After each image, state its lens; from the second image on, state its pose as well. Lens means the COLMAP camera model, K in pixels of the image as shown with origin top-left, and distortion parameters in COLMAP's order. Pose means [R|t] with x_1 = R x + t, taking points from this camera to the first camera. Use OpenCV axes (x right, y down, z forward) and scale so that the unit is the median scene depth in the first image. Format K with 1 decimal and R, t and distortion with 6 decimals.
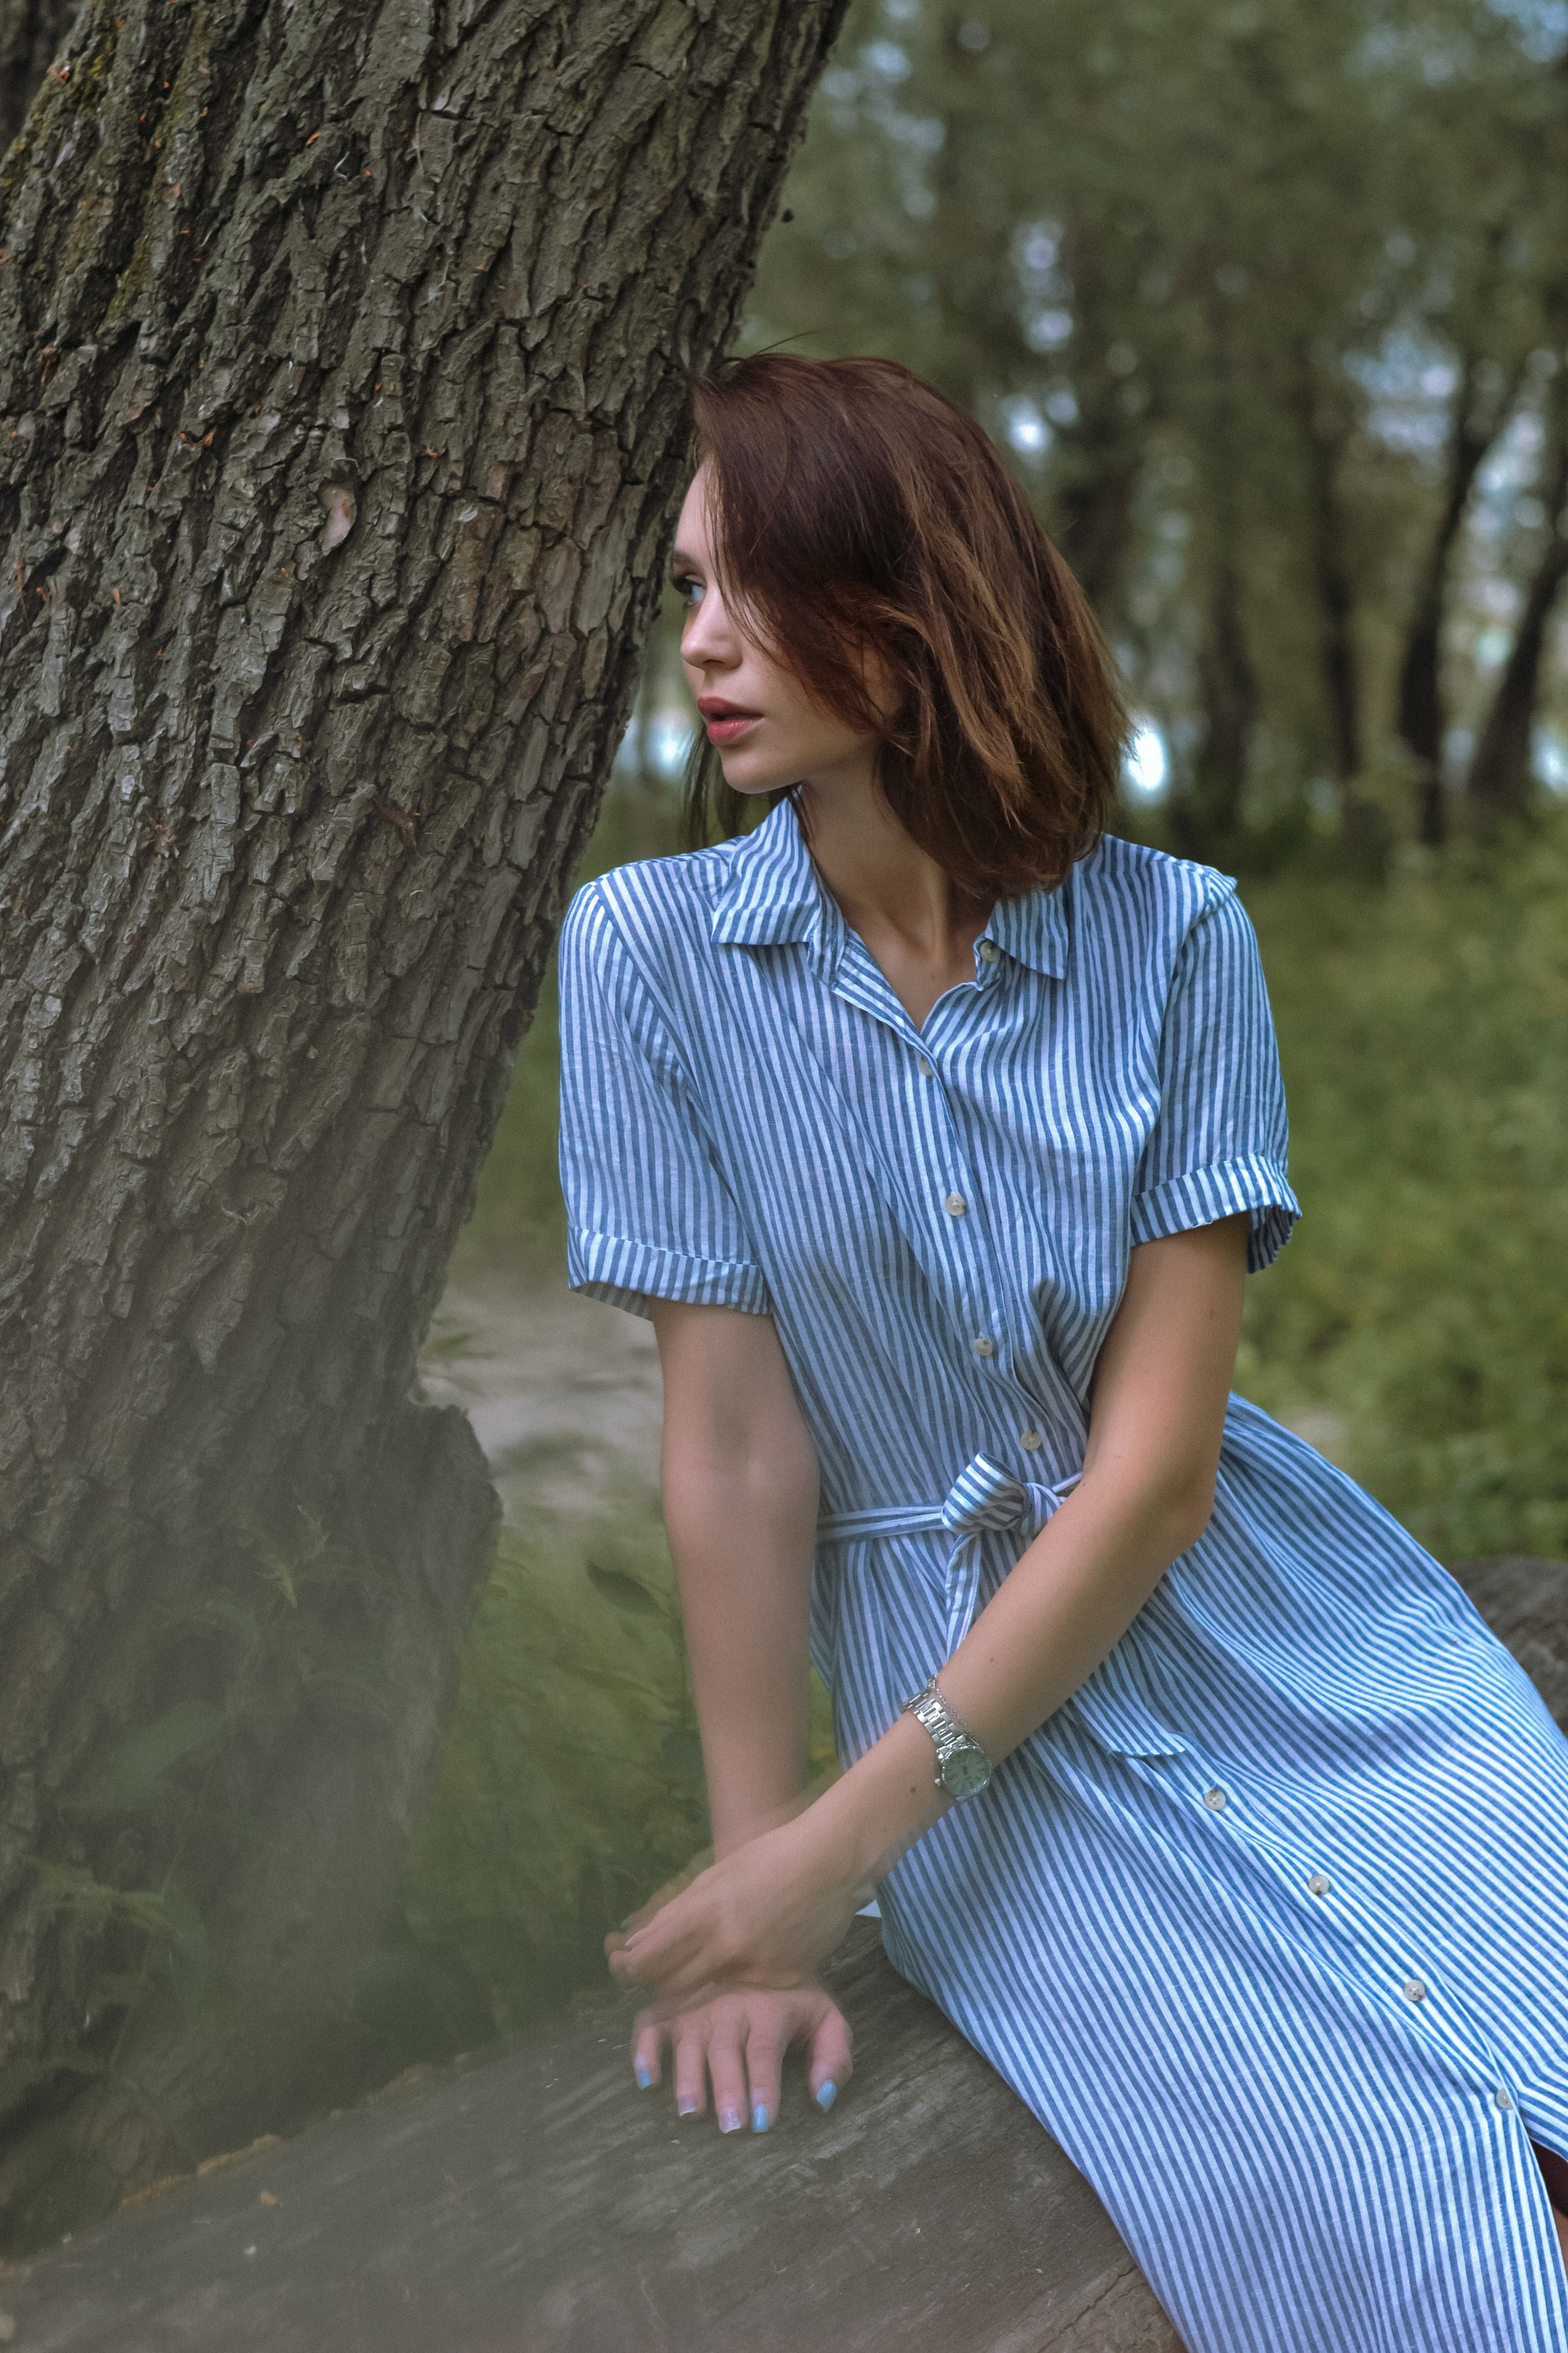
lens RADIAL K [[5169.7, 0, 784.0], [0, 5169.7, 1176.5], [0, 0, 1]] dist [-0.040804, -0.871520]
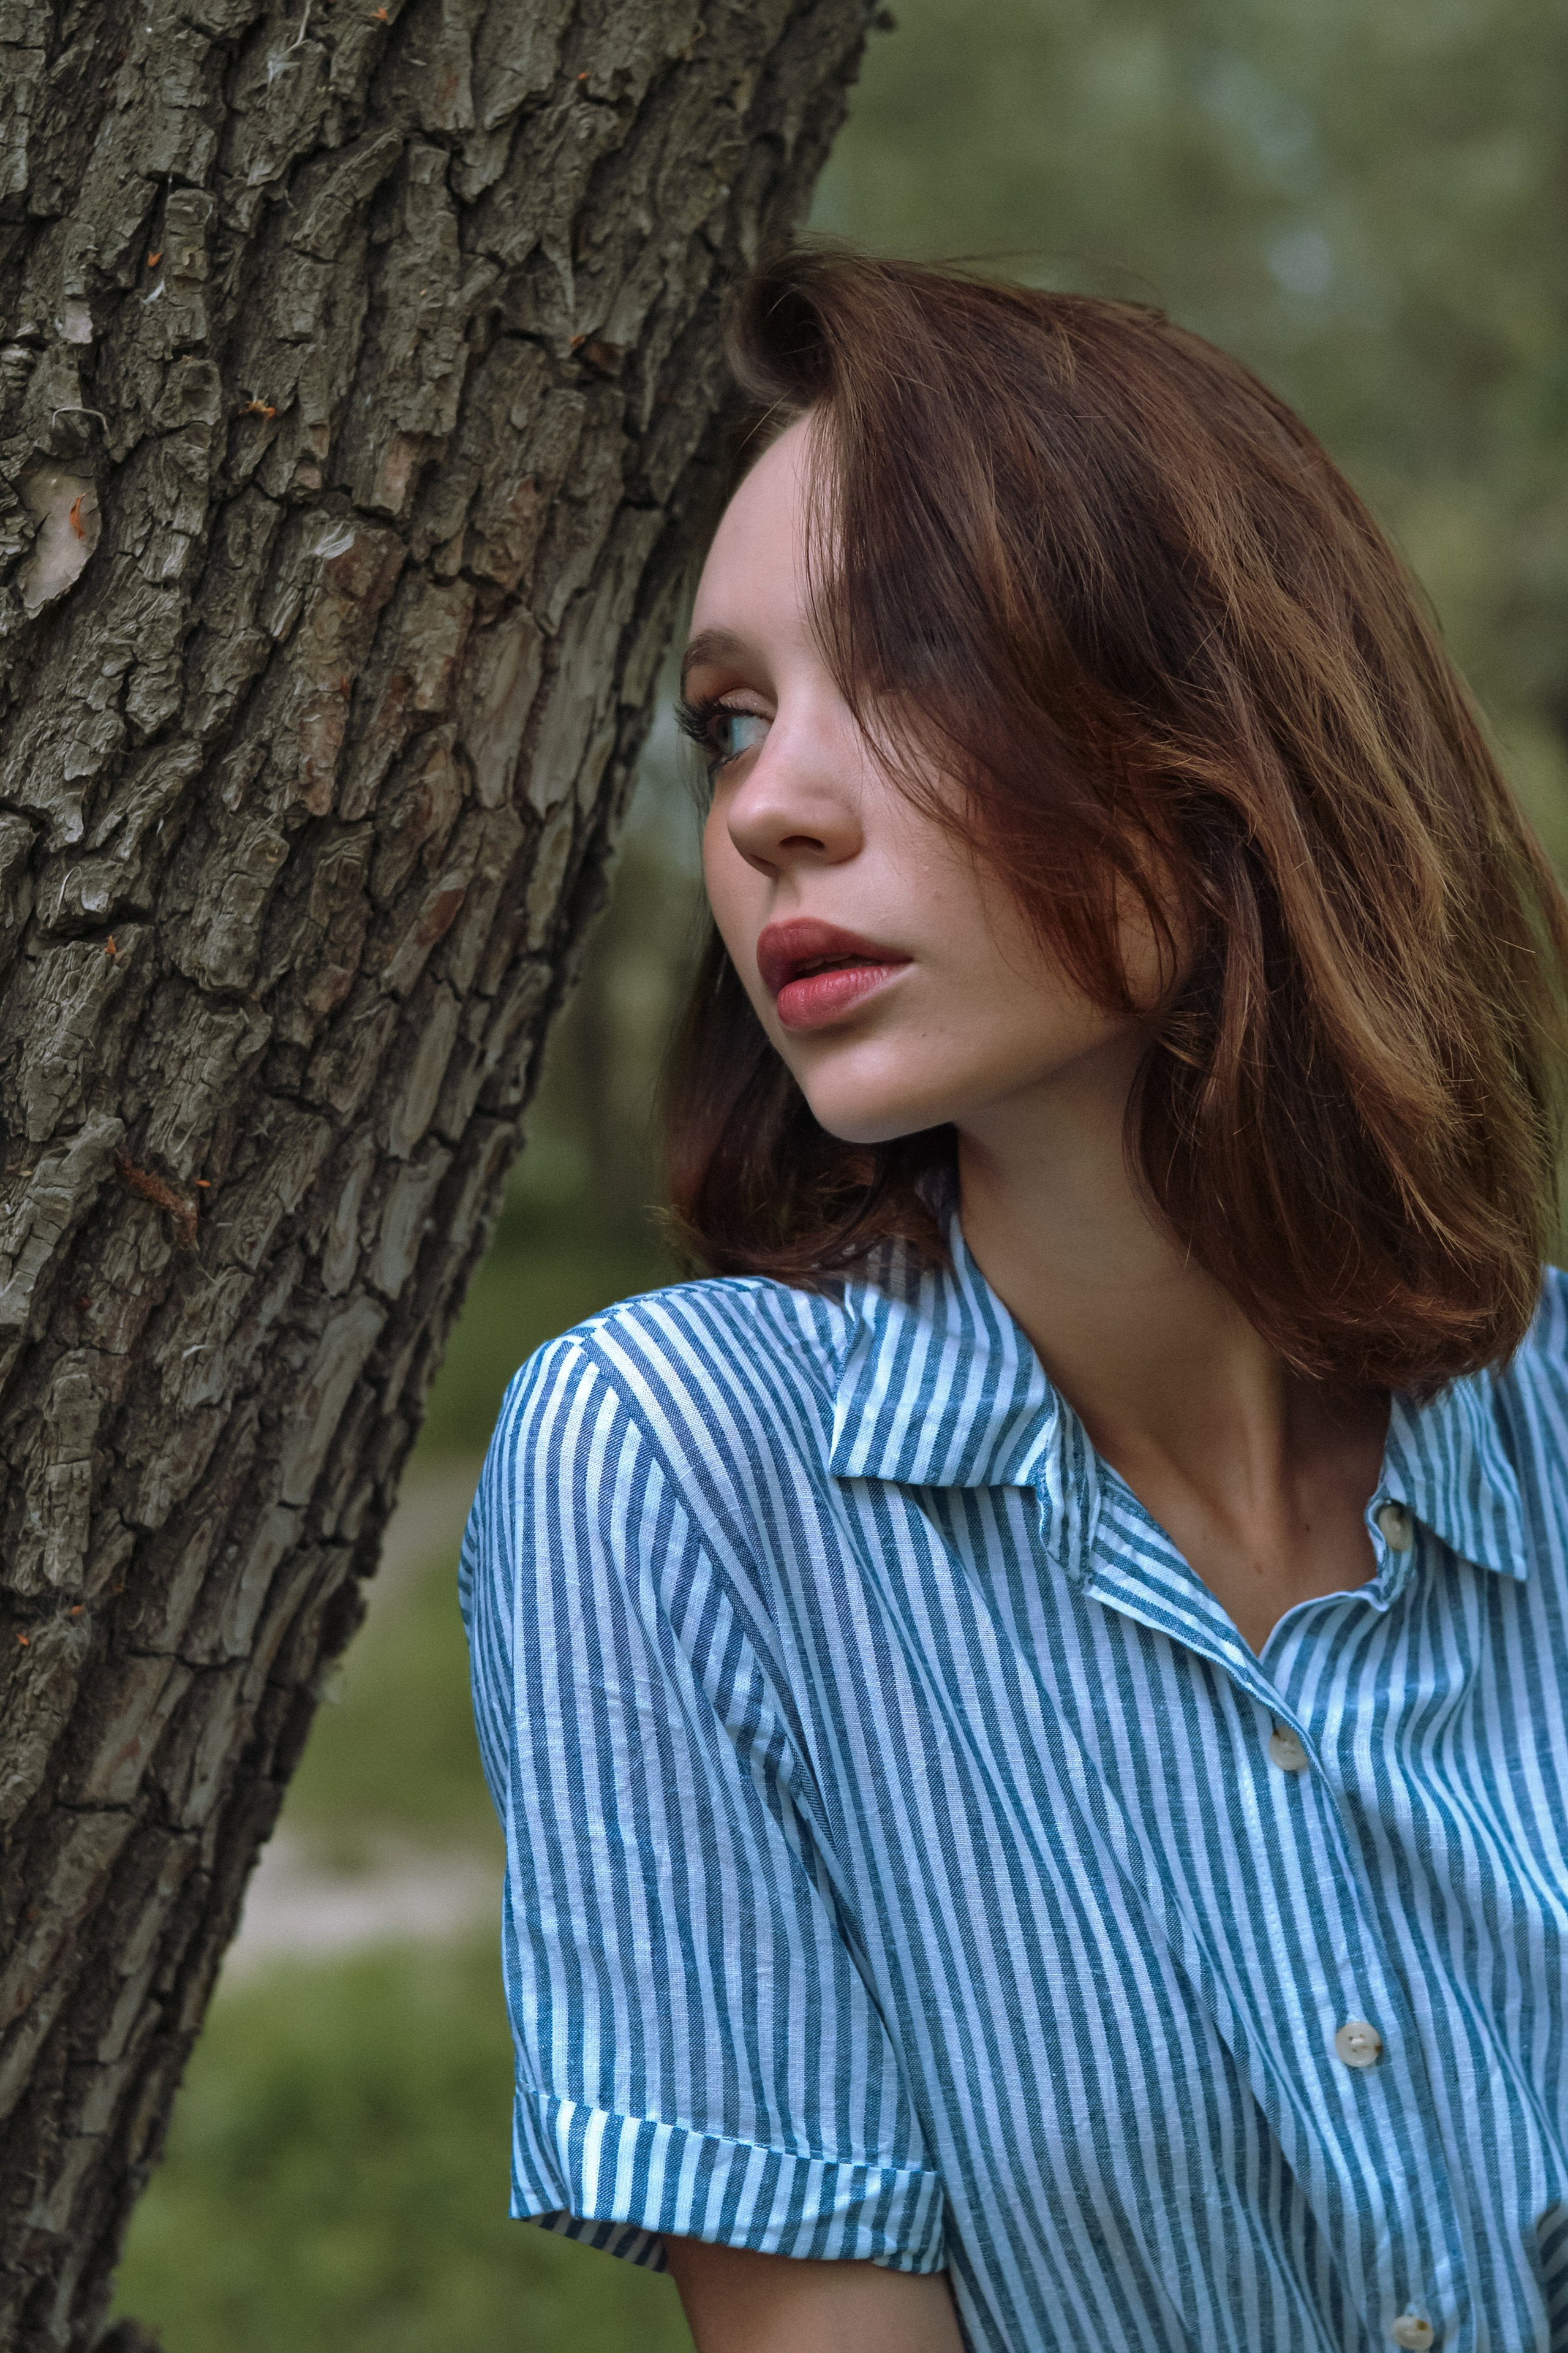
lens RADIAL K [[6210.5, 0, 783.9], [0, 6210.5, 1495.2], [0, 0, 1]] dist [-0.175142, 0.223064]
pose [[0.994589, 0.017309, 0.102440, -0.076800], [-0.015700, 0.999741, -0.016490, -0.034135], [-0.102699, 0.014792, 0.994603, 0.445825]]
